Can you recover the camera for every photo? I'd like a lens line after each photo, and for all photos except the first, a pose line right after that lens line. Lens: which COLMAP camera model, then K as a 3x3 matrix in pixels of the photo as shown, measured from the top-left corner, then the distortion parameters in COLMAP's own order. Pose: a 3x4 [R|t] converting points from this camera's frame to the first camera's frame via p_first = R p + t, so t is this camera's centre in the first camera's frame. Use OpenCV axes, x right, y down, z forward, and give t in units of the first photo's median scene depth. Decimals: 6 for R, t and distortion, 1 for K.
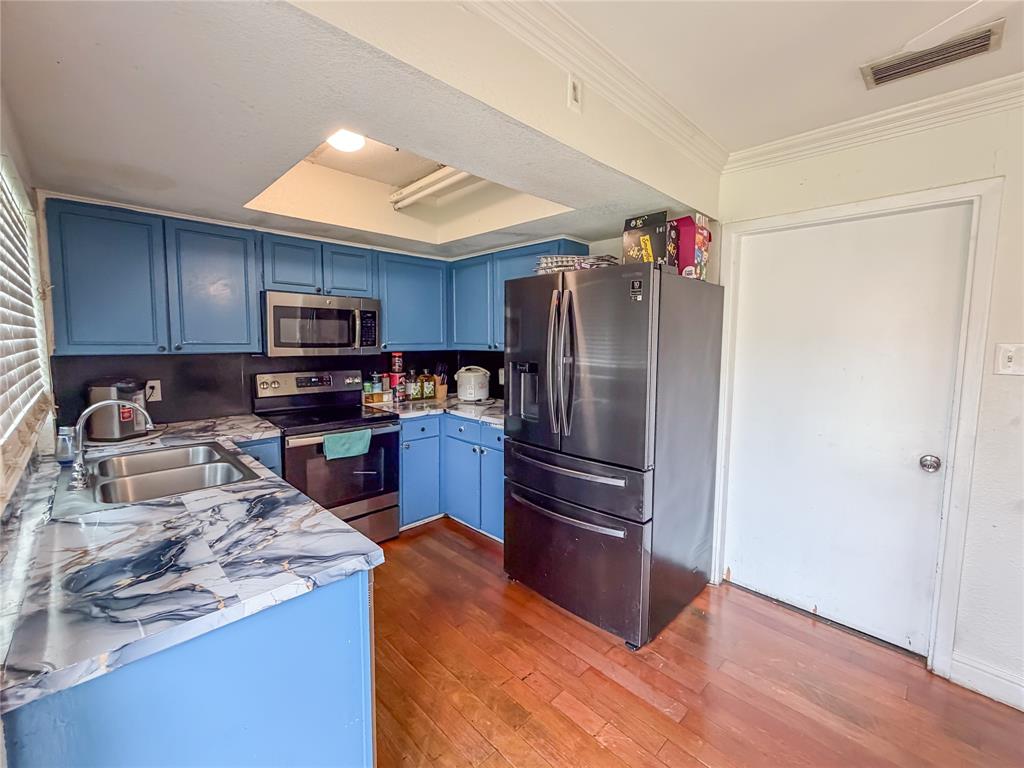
lens RADIAL K [[431.4, 0, 515.1], [0, 431.4, 375.7], [0, 0, 1]] dist [0.001544, -0.000182]
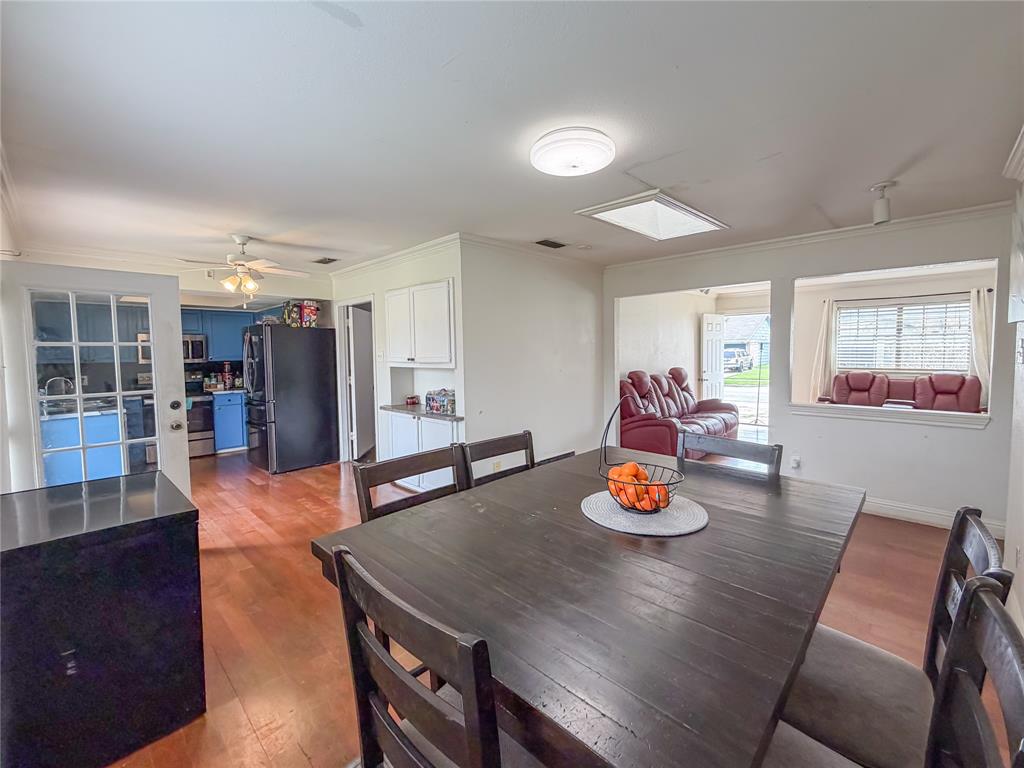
lens RADIAL K [[431.4, 0, 515.1], [0, 431.4, 375.7], [0, 0, 1]] dist [0.001544, -0.000182]
pose [[0.999643, -0.023167, 0.013328, 1.183069], [0.023539, 0.999318, -0.028453, 0.110531], [-0.012660, 0.028757, 0.999506, -1.092978]]
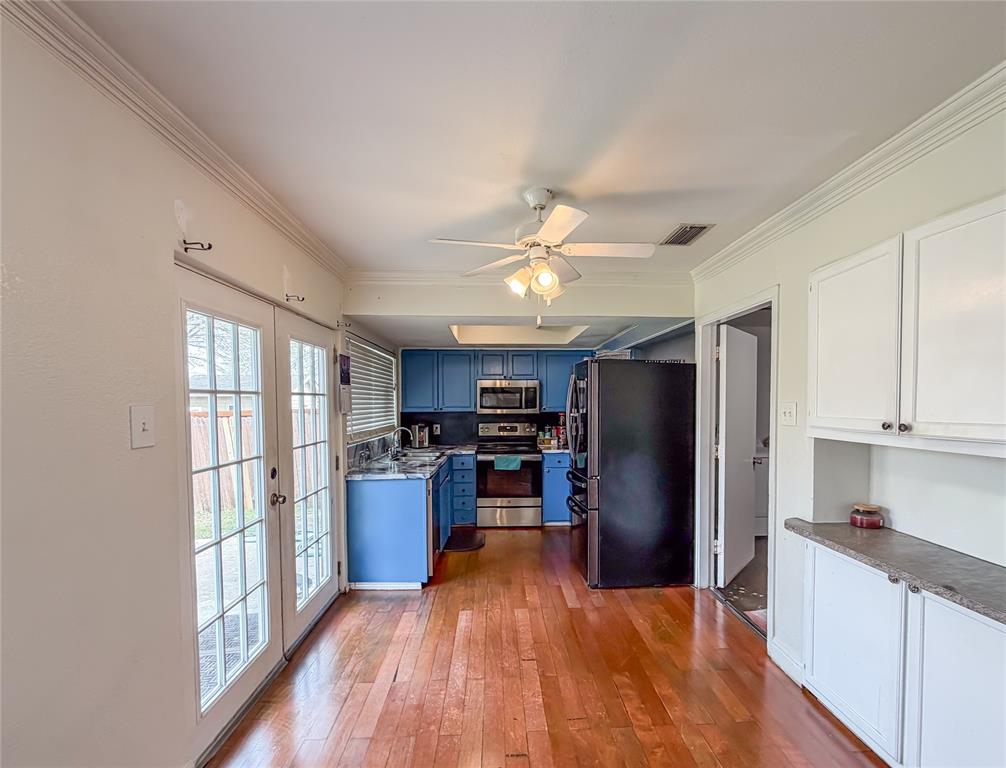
lens RADIAL K [[471.7, 0, 523.1], [0, 471.7, 420.5], [0, 0, 1]] dist [0.025351, -0.000049]
pose [[0.749033, 0.013756, -0.662390, 0.904121], [-0.046216, 0.998434, -0.031526, 0.039711], [0.660919, 0.054227, 0.748496, -0.406696]]
